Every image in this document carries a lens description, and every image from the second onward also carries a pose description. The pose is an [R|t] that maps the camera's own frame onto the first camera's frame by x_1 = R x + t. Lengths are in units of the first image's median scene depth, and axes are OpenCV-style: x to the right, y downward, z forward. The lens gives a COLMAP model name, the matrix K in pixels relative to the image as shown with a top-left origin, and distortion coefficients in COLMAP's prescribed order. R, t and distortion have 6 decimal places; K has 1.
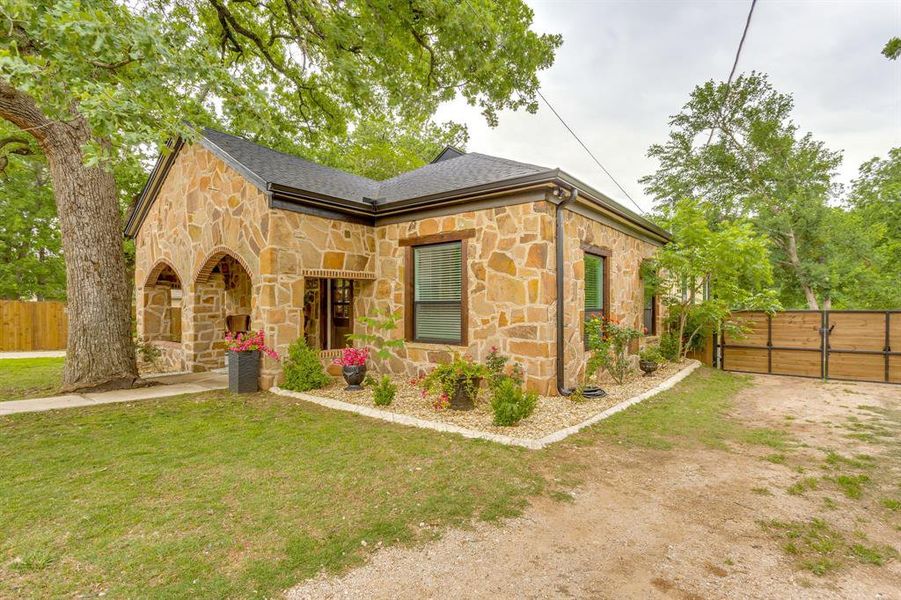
lens RADIAL K [[428.4, 0, 448.5], [0, 428.4, 305.7], [0, 0, 1]] dist [0.000219, 0.000436]
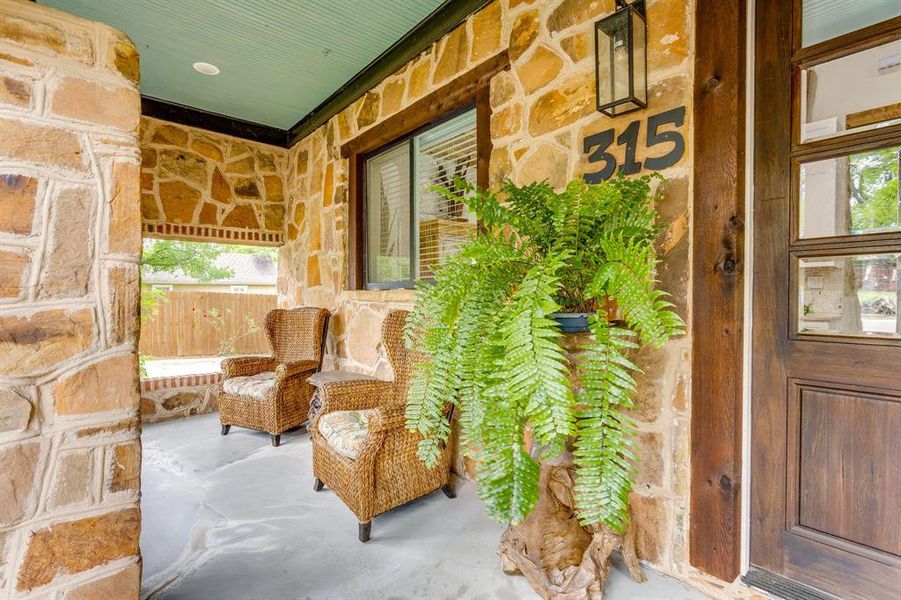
lens RADIAL K [[428.4, 0, 442.6], [0, 428.4, 301.7], [0, 0, 1]] dist [0.000219, 0.000436]
pose [[0.978823, 0.002750, -0.204689, -0.504505], [0.000608, 0.999866, 0.016340, 0.017827], [0.204707, -0.016119, 0.978691, 1.127978]]
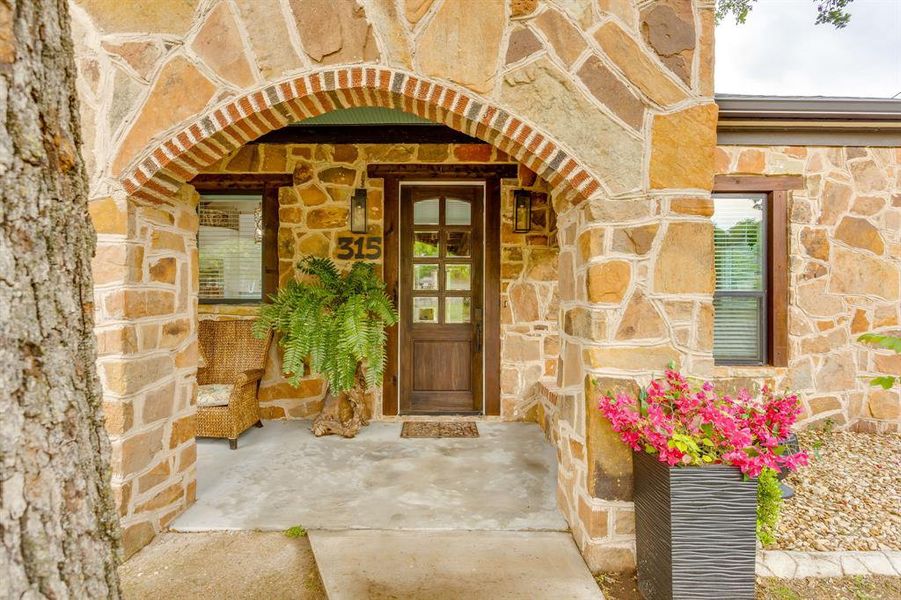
lens RADIAL K [[428.4, 0, 450.3], [0, 428.4, 303.2], [0, 0, 1]] dist [0.000219, 0.000436]
pose [[0.783928, 0.007821, 0.620802, -0.728741], [-0.005771, 0.999969, -0.005312, 0.011055], [-0.620825, 0.000582, 0.783949, 0.841227]]
